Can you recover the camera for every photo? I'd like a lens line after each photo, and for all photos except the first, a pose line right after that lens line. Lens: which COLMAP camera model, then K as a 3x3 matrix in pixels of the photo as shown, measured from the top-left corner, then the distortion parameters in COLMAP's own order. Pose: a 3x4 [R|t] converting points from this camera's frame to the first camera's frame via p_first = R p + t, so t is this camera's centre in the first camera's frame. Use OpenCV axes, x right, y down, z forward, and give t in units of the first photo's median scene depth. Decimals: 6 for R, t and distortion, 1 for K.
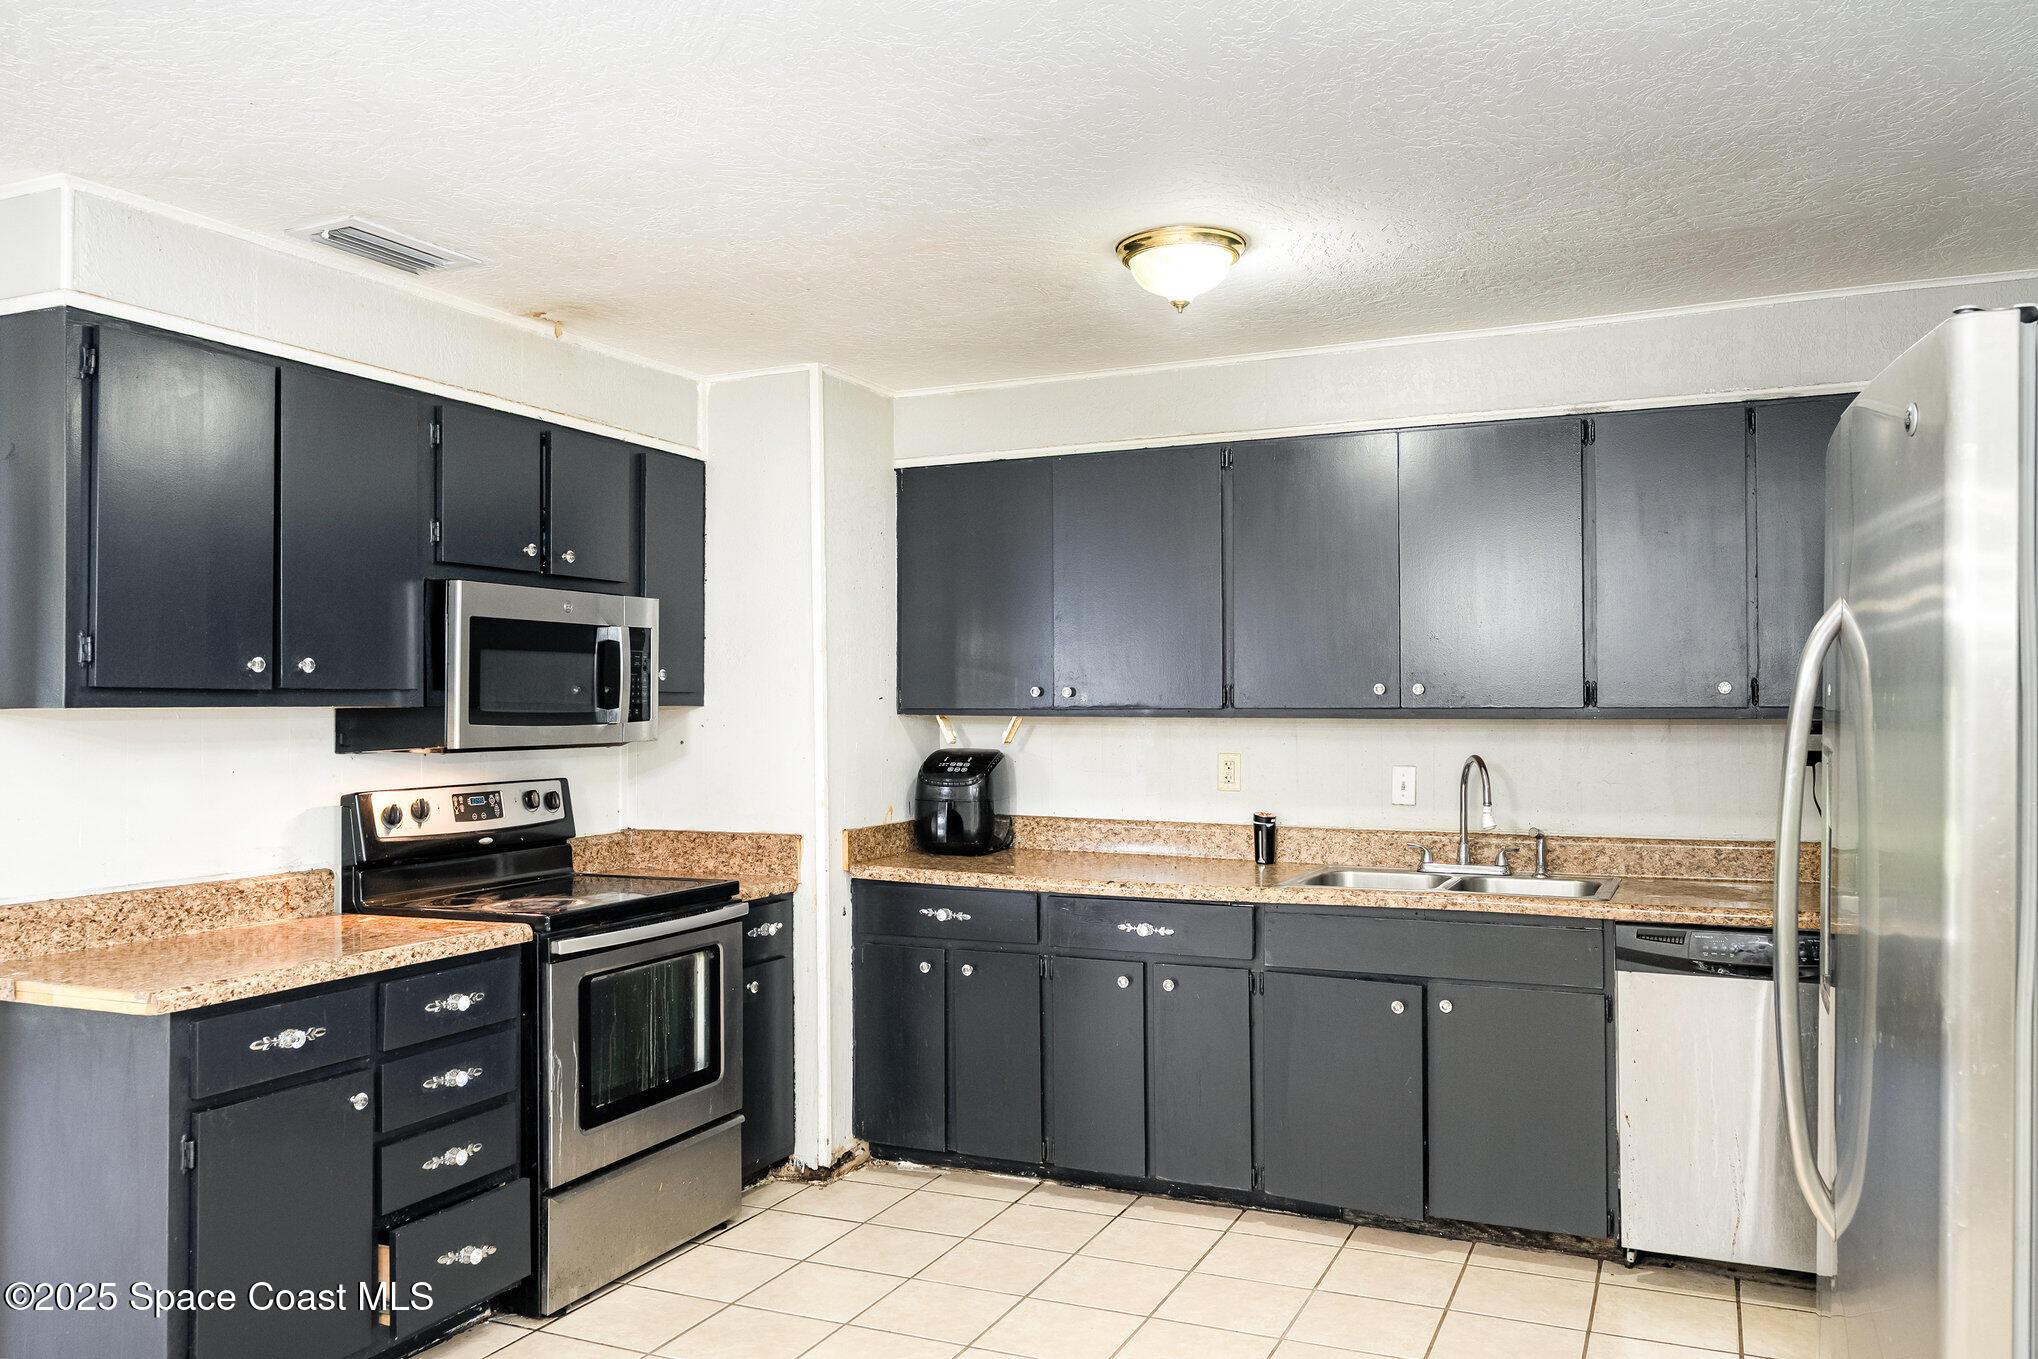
lens RADIAL K [[1548.7, 0, 1019.0], [0, 1548.7, 679.5], [0, 0, 1]] dist [0.004634, -0.000893]
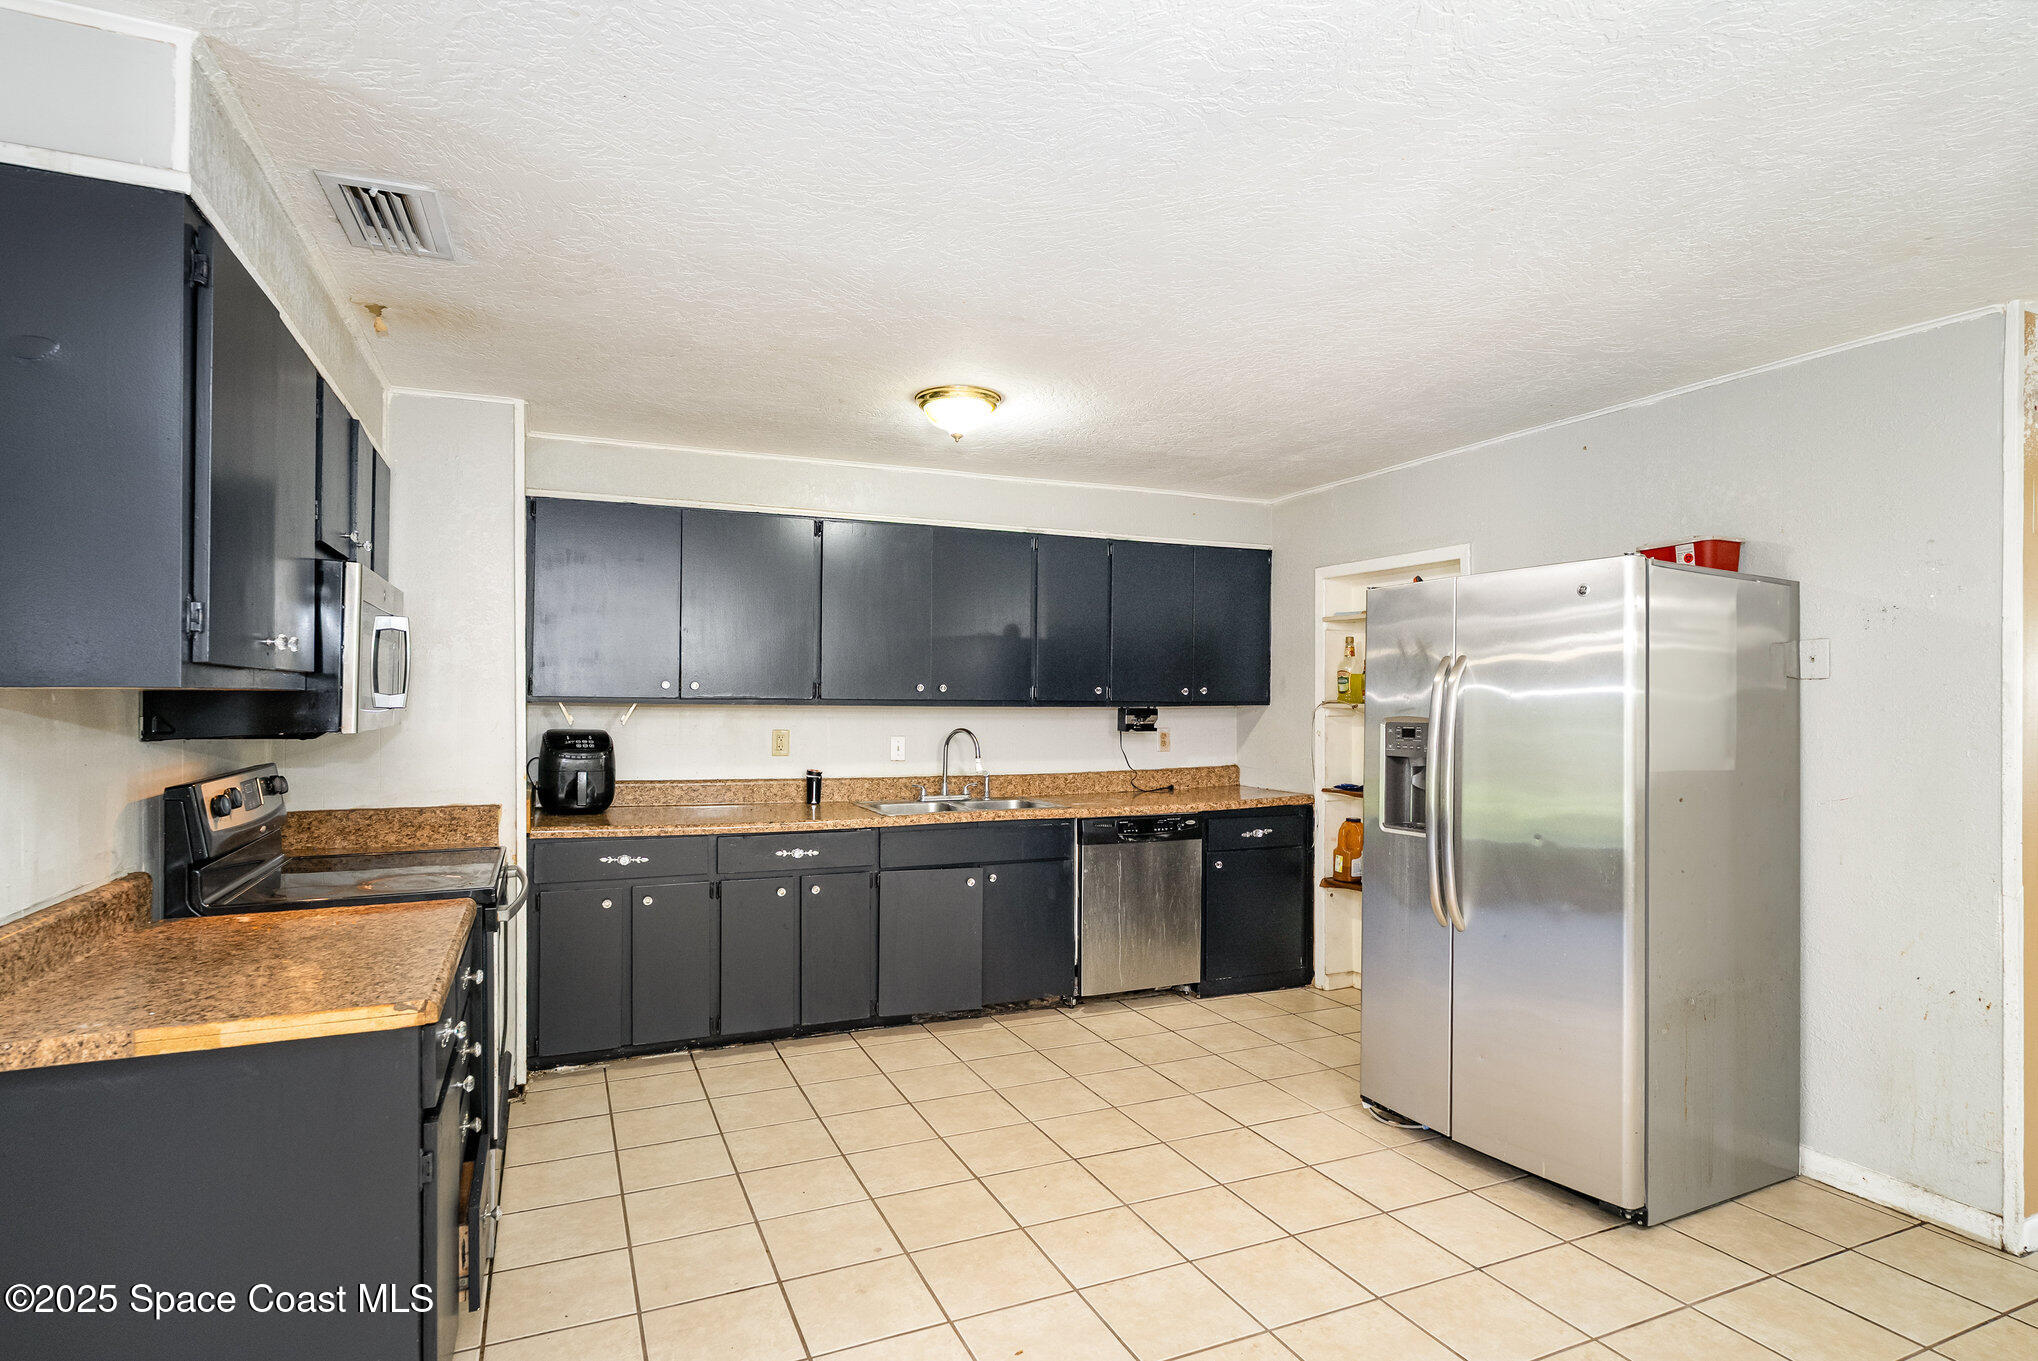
lens RADIAL K [[1041.9, 0, 1016.9], [0, 1041.9, 694.5], [0, 0, 1]] dist [0.002430, 0.000008]
pose [[0.668582, 0.012180, 0.743539, -0.474745], [-0.022468, 0.999740, 0.003825, 0.006343], [-0.743299, -0.019263, 0.668682, 0.198569]]
